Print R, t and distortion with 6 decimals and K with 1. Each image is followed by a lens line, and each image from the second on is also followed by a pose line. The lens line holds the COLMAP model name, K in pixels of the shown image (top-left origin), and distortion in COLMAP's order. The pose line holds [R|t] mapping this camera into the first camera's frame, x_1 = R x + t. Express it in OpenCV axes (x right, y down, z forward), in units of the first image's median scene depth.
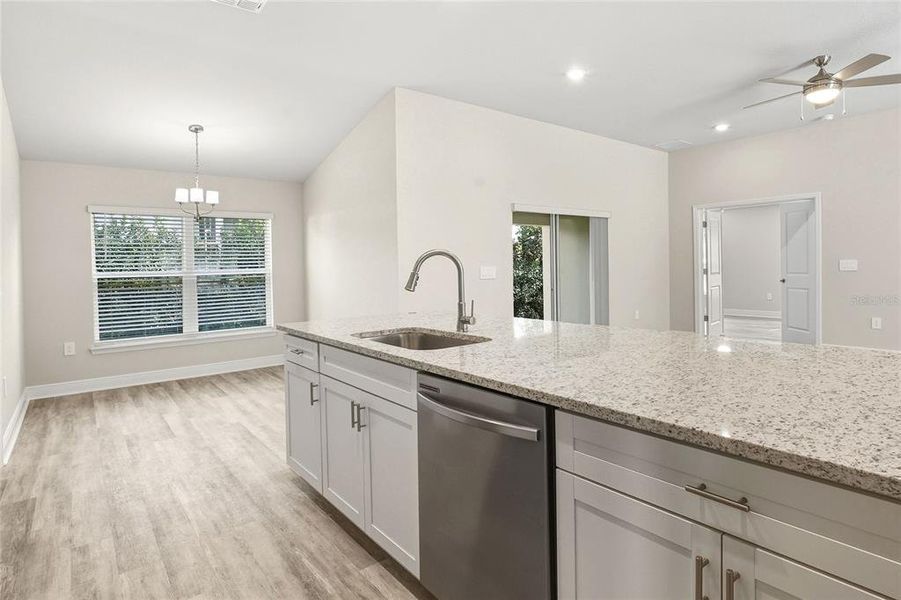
lens RADIAL K [[480.8, 0, 493.3], [0, 480.8, 267.3], [0, 0, 1]] dist [-0.010151, 0.003343]
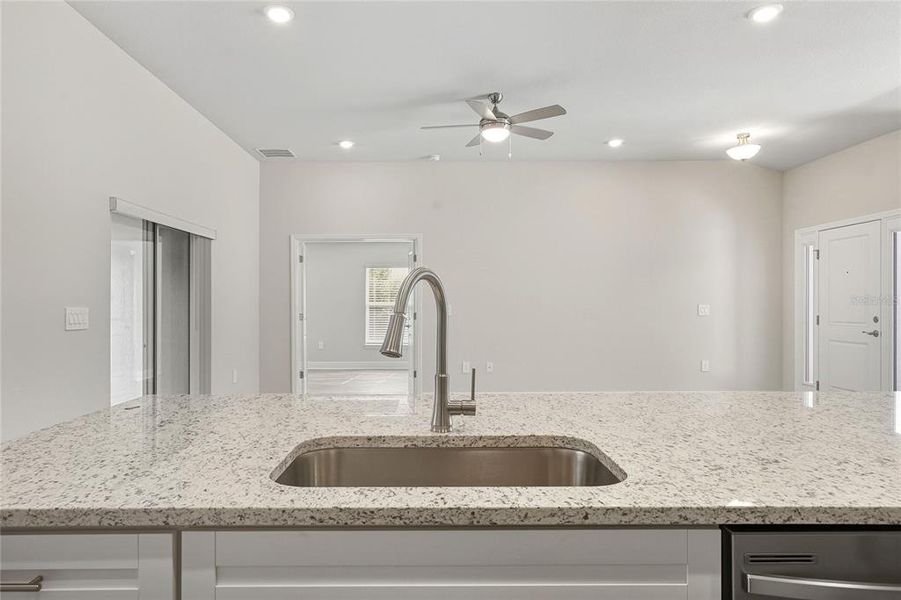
lens RADIAL K [[589.9, 0, 447.4], [0, 589.9, 304.1], [0, 0, 1]] dist [0.012991, 0.001730]
pose [[0.659875, 0.016493, 0.751194, -0.389807], [-0.005969, 0.999843, -0.016709, 0.006104], [-0.751351, 0.006542, 0.659870, 0.422816]]
